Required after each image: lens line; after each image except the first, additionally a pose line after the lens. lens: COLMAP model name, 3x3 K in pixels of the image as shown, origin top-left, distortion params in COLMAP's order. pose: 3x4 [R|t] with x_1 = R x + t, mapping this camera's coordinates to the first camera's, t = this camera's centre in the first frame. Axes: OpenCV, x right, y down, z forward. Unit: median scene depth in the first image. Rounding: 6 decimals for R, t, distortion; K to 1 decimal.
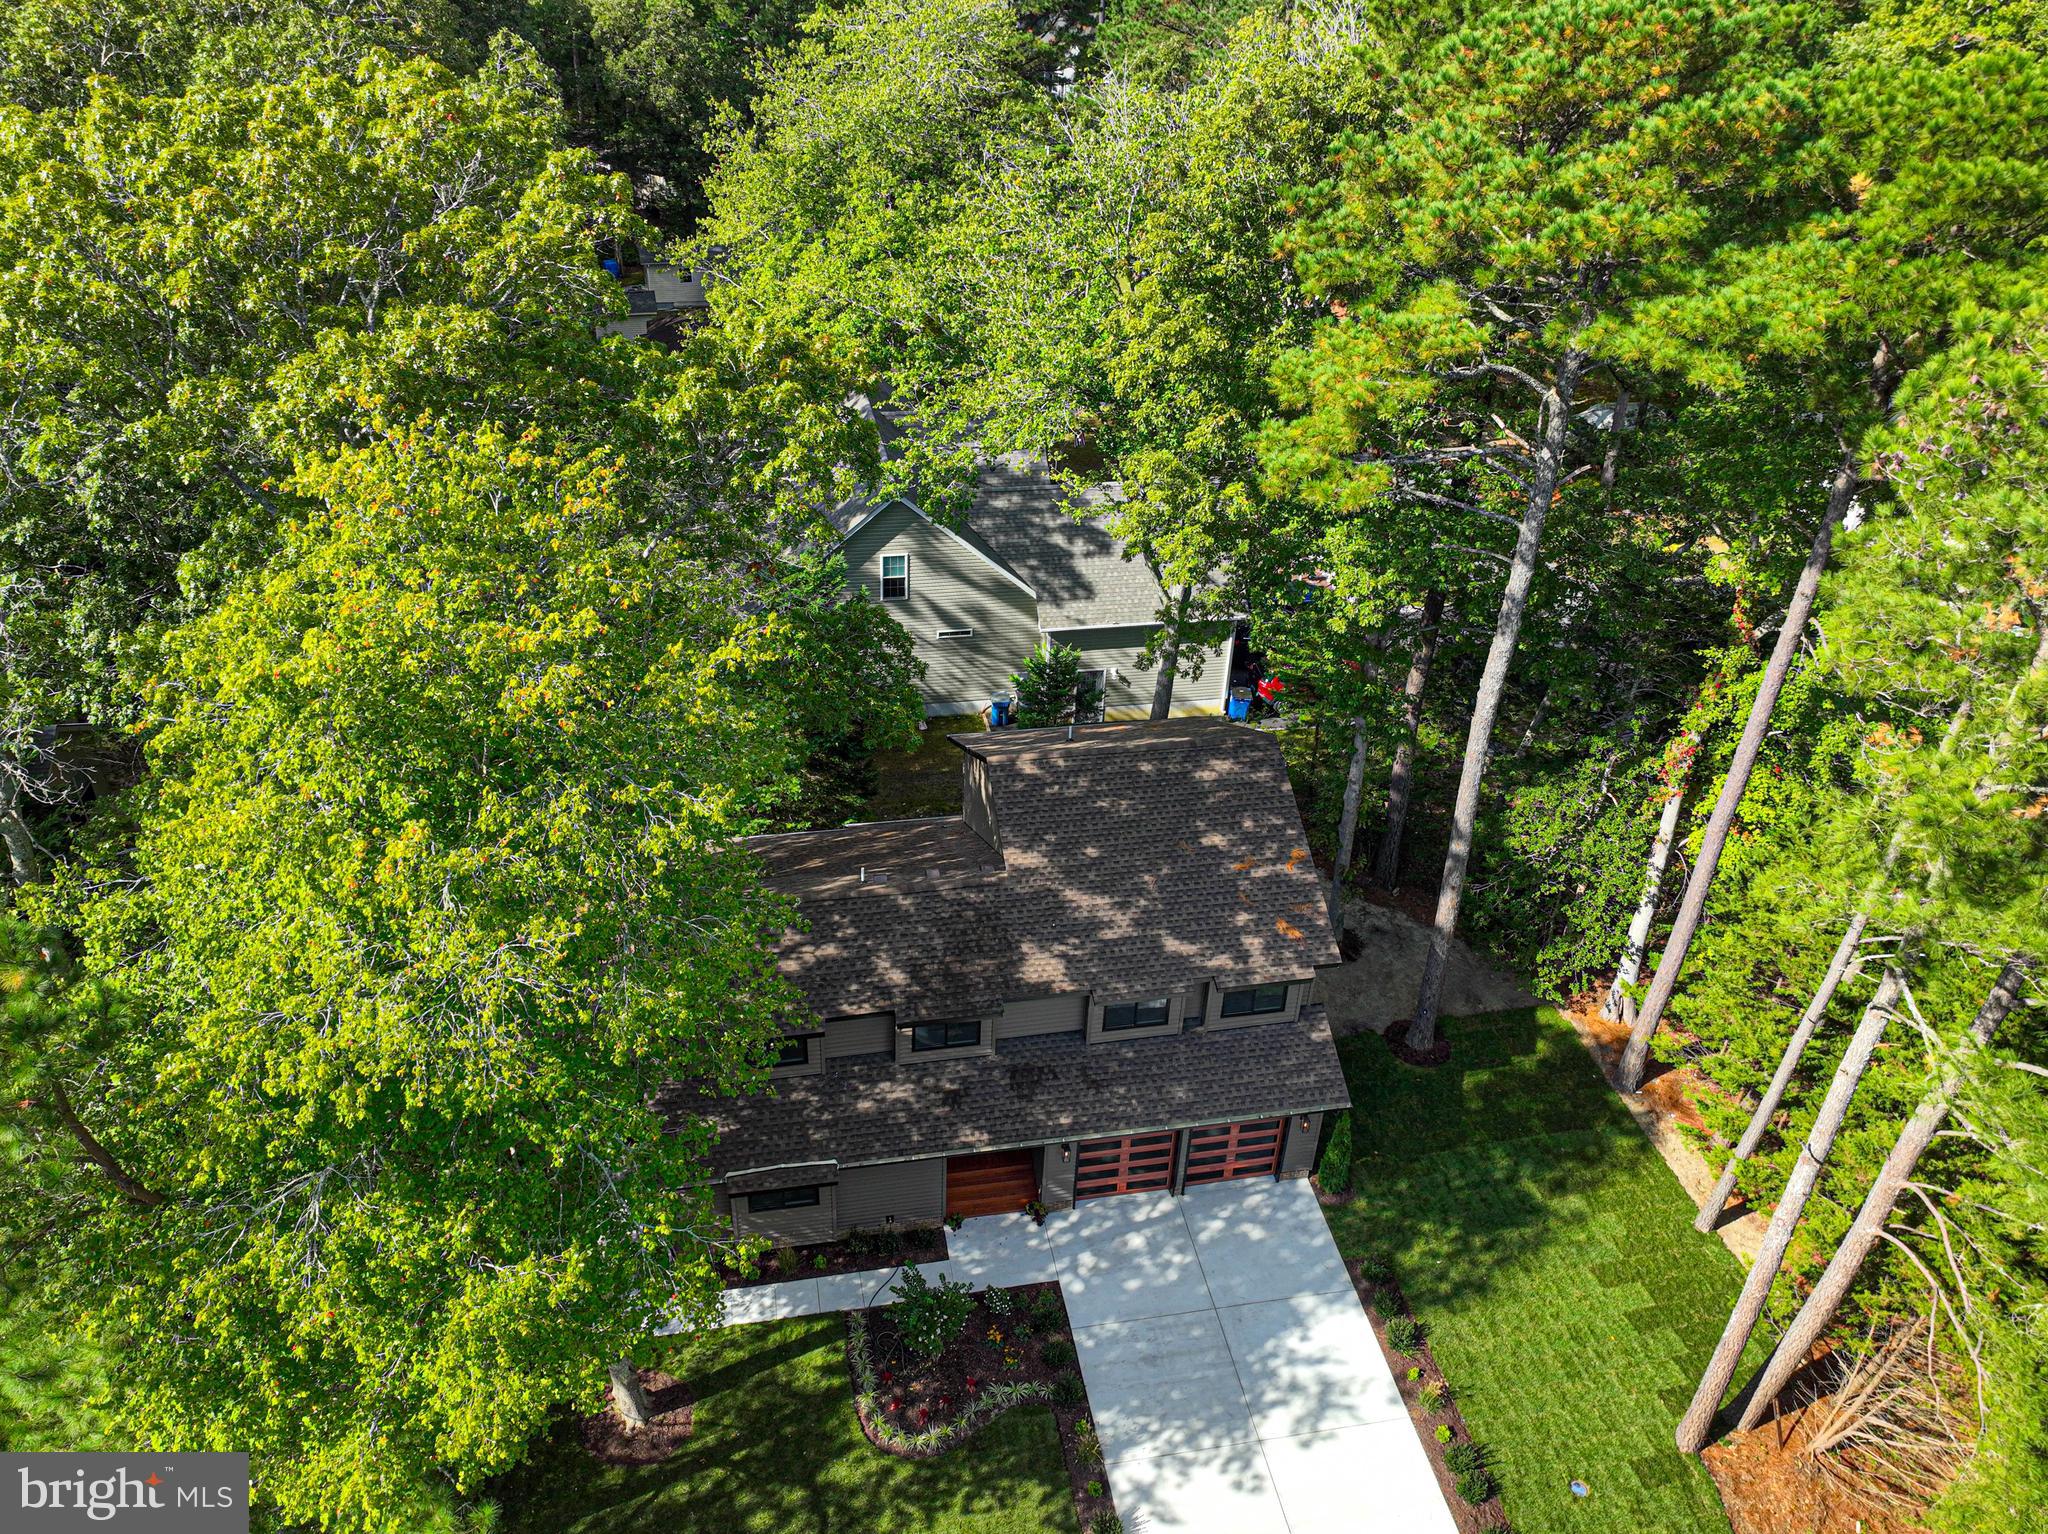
lens RADIAL K [[1539.8, 0, 990.9], [0, 1539.8, 733.7], [0, 0, 1]] dist [0.006723, 0.008020]
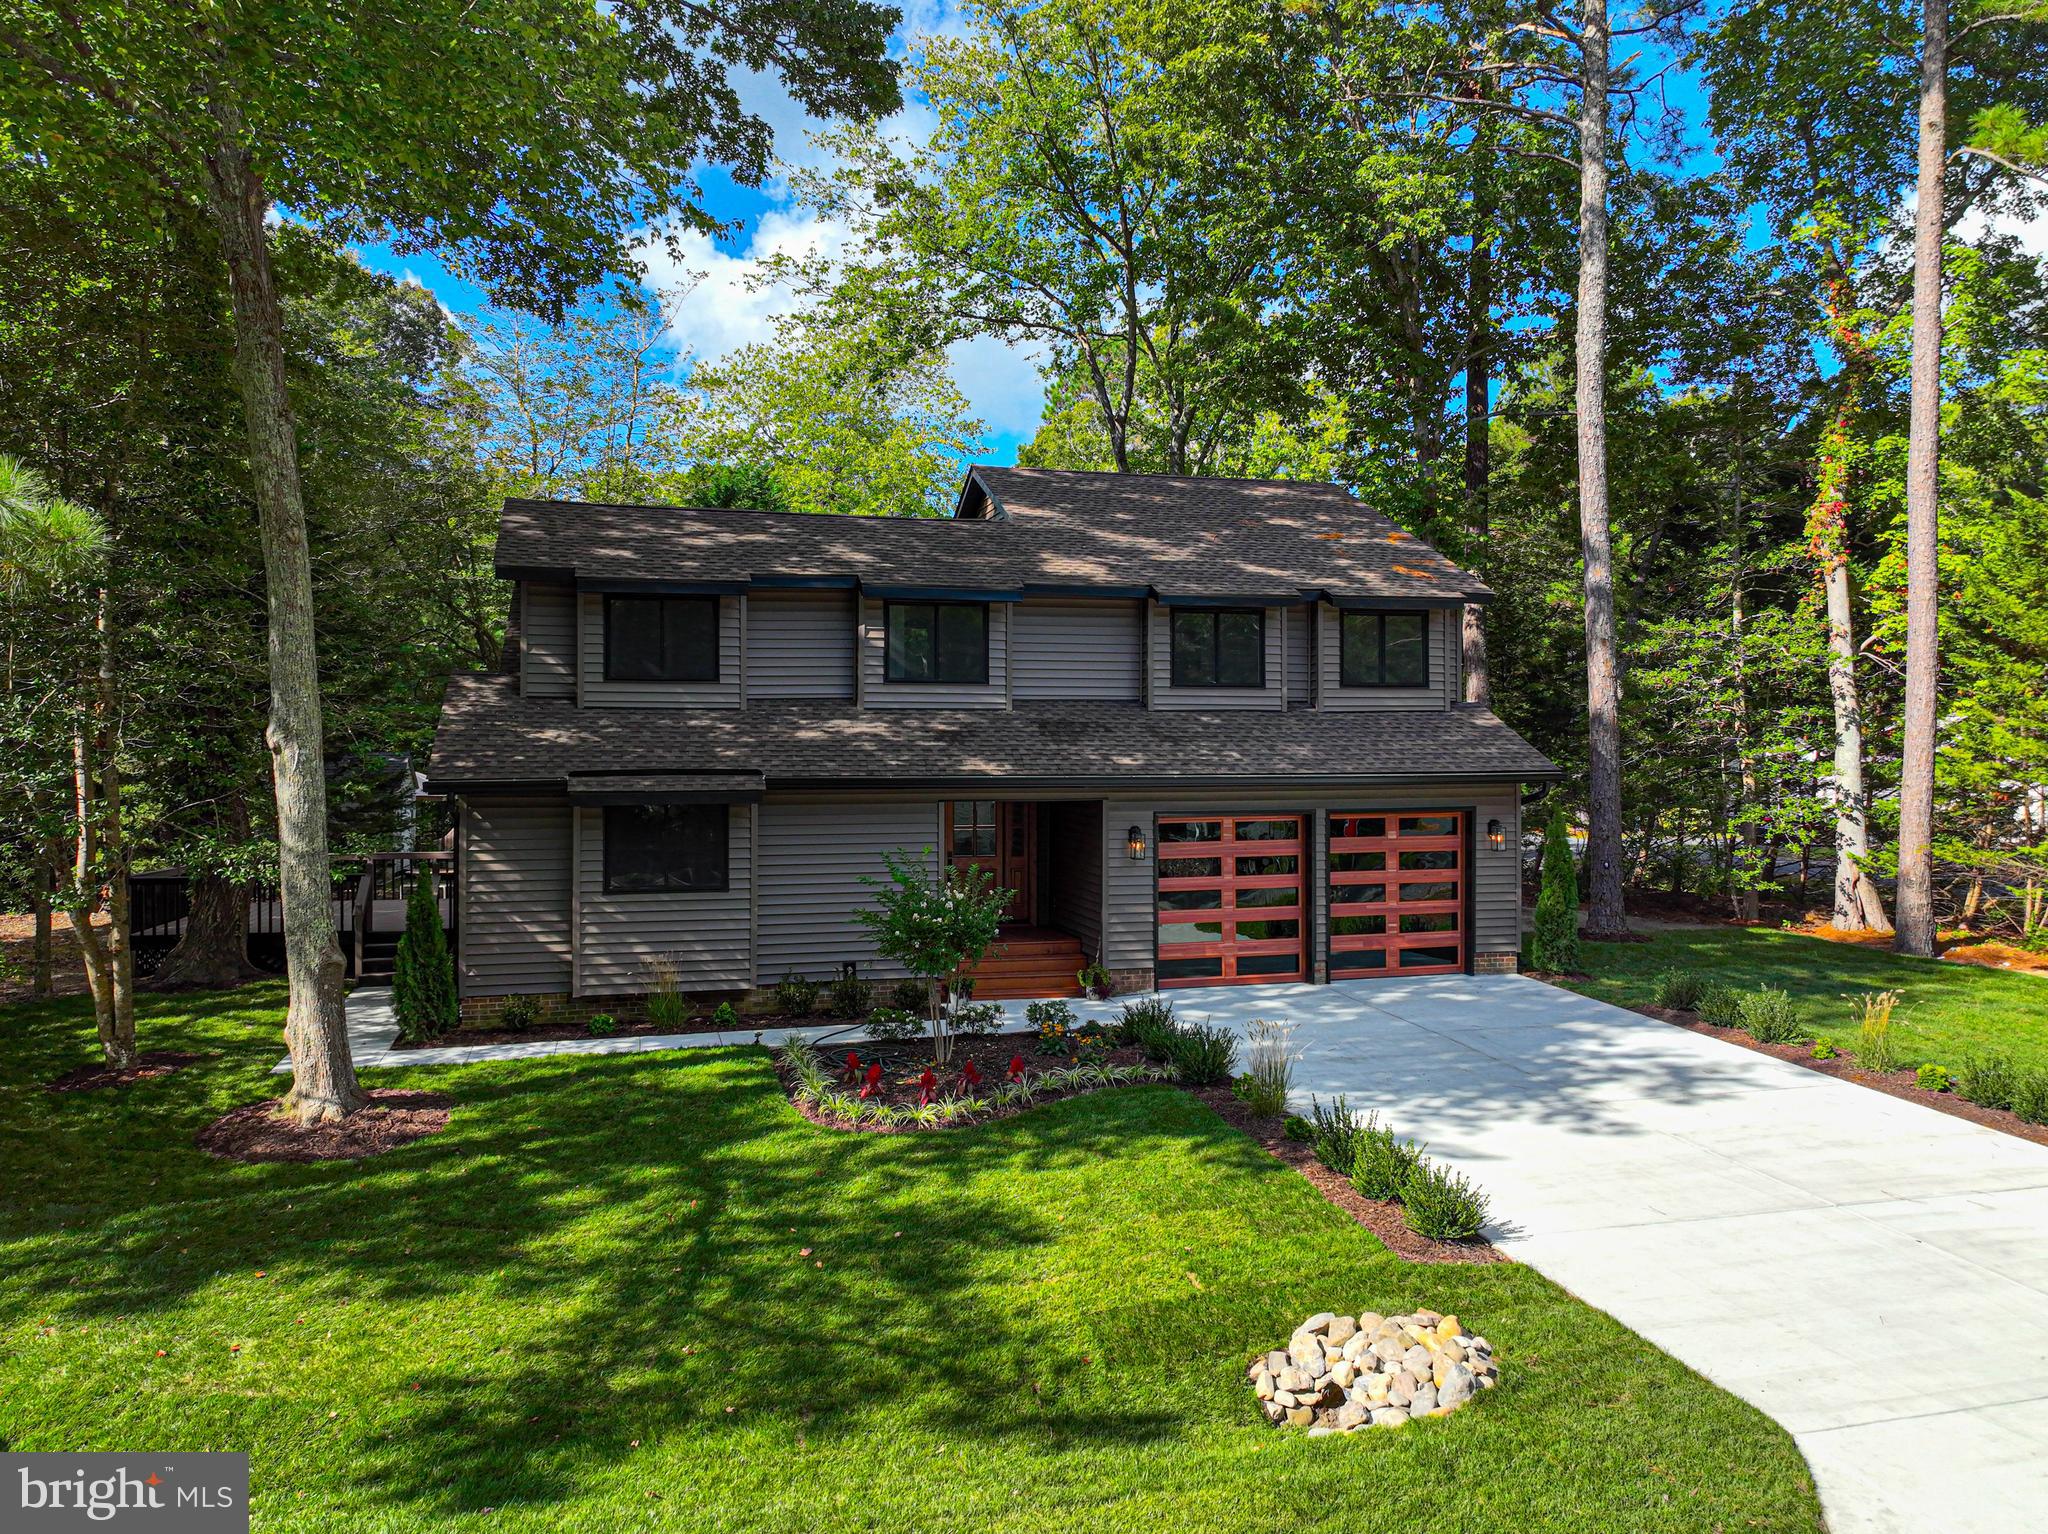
lens RADIAL K [[1451.3, 0, 1020.4], [0, 1451.3, 739.1], [0, 0, 1]] dist [0.003867, 0.004068]
pose [[0.995989, -0.029155, 0.084593, -0.046849], [0.069915, 0.843575, -0.532441, 0.557079], [-0.055837, 0.536220, 0.842229, 0.507410]]
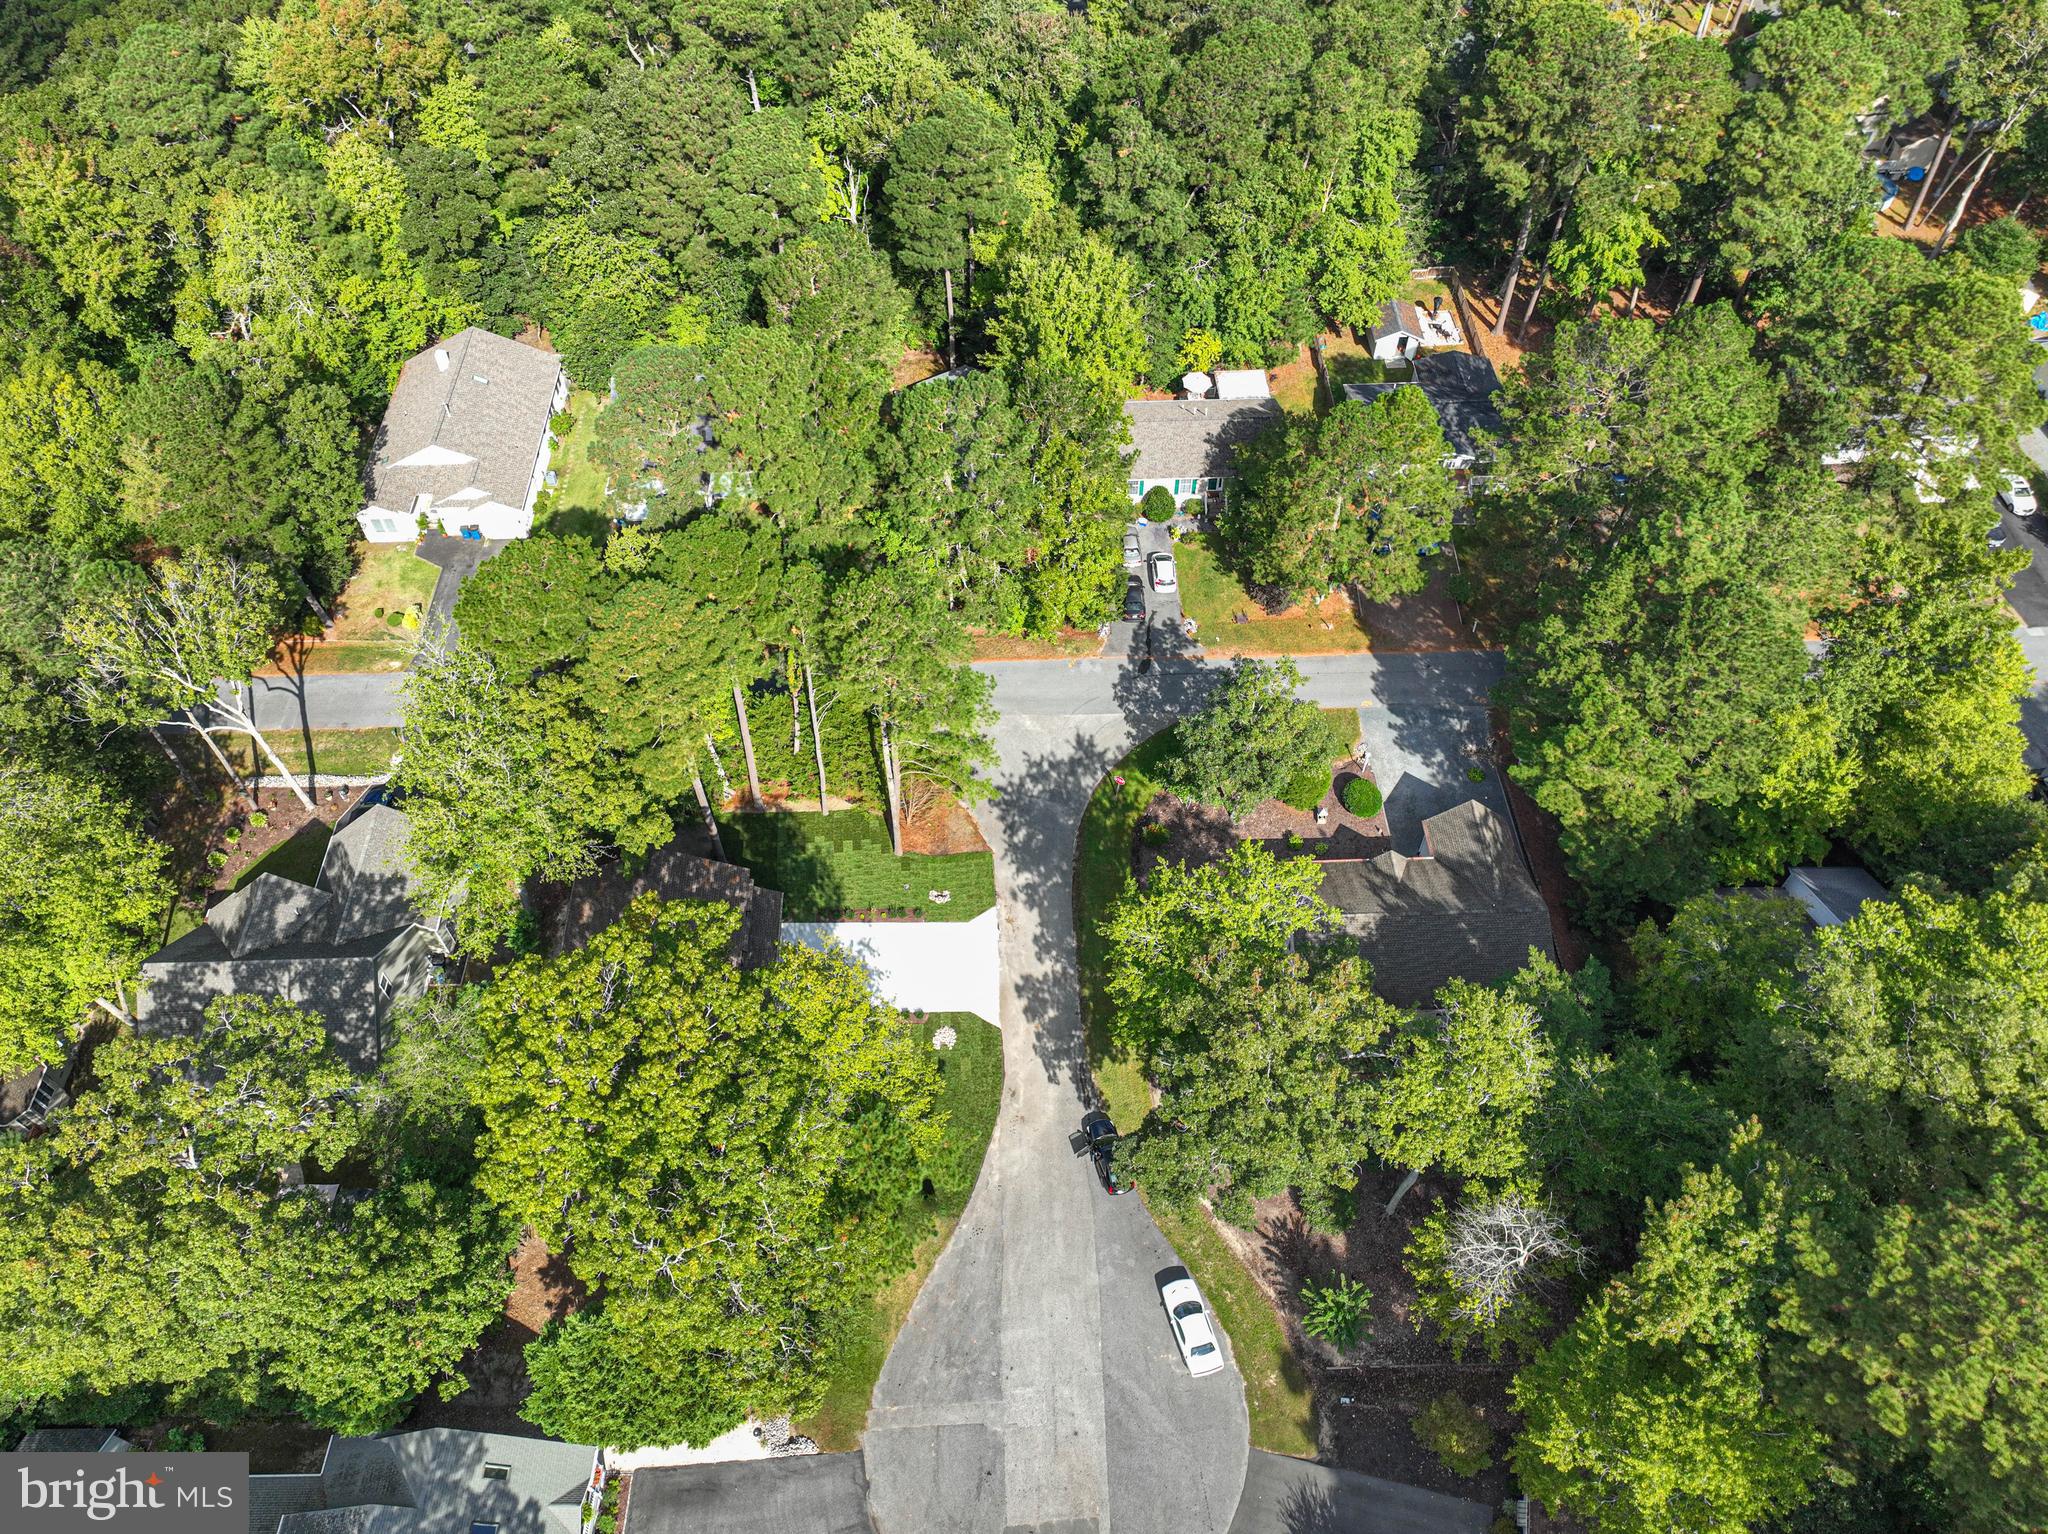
lens RADIAL K [[1451.8, 0, 1024.0], [0, 1451.8, 767.0], [0, 0, 1]] dist [0.007000, 0.006753]
pose [[0.151196, -0.798248, 0.583044, -1.090429], [0.534326, 0.562228, 0.631186, -1.362763], [-0.831646, 0.216103, 0.511531, -0.784517]]
